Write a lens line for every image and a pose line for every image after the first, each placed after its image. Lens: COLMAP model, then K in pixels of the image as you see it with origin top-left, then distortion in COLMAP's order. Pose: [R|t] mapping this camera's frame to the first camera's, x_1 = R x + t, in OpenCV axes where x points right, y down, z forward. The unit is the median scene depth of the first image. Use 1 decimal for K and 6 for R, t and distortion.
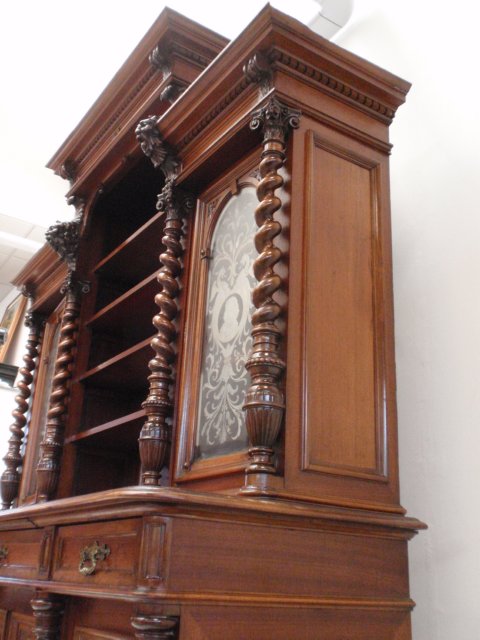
lens RADIAL K [[705.9, 0, 220.3], [0, 705.9, 321.4], [0, 0, 1]] dist [-0.010850, 0.035282]
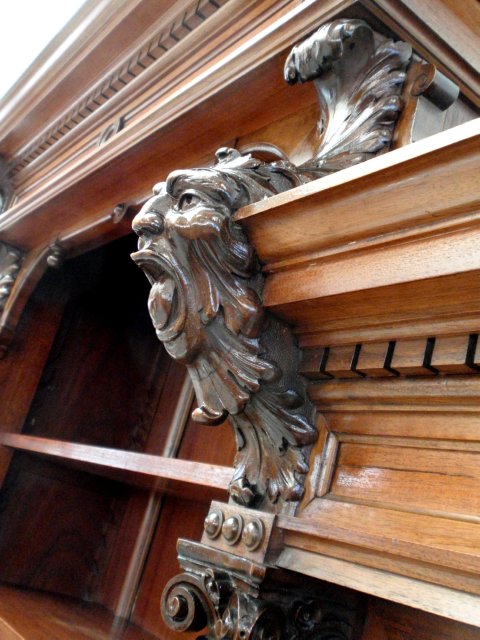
lens RADIAL K [[705.9, 0, 220.3], [0, 705.9, 321.4], [0, 0, 1]] dist [-0.010850, 0.035282]
pose [[0.976358, 0.216005, -0.008202, -0.115363], [-0.214787, 0.973727, 0.075646, -0.336144], [0.024327, -0.072096, 0.997101, 1.031519]]
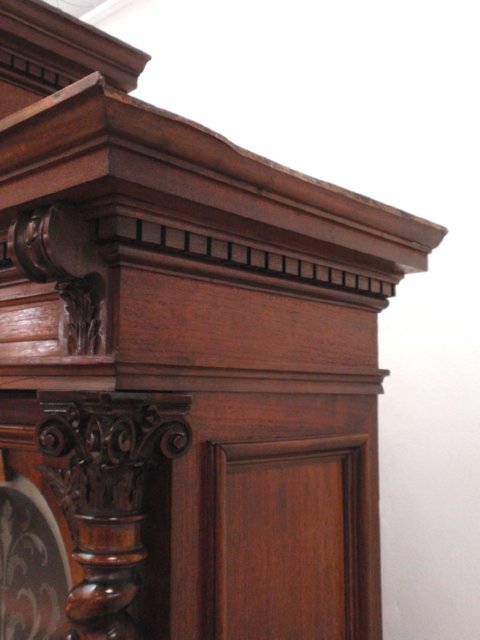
lens RADIAL K [[705.9, 0, 220.3], [0, 705.9, 321.4], [0, 0, 1]] dist [-0.010850, 0.035282]
pose [[0.962159, -0.025497, 0.271295, 0.039892], [-0.043712, 0.968276, 0.246028, -0.428660], [-0.268961, -0.248577, 0.930521, 0.729474]]
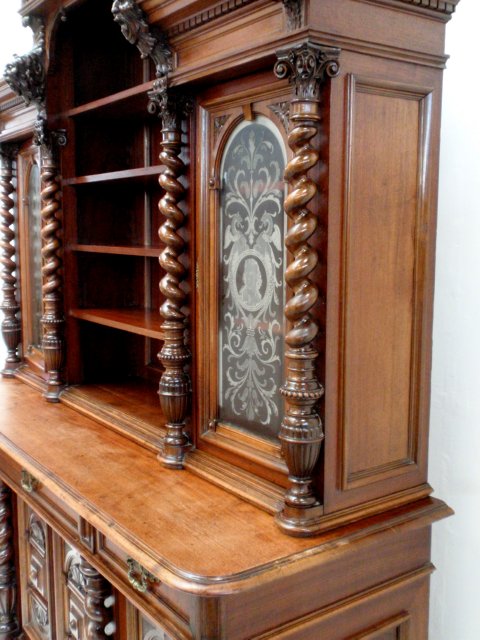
lens RADIAL K [[705.9, 0, 220.3], [0, 705.9, 321.4], [0, 0, 1]] dist [-0.010850, 0.035282]
pose [[0.997706, -0.061656, 0.027965, -0.057976], [0.041376, 0.882242, 0.468975, -0.417992], [-0.053587, -0.466741, 0.882769, 0.201651]]
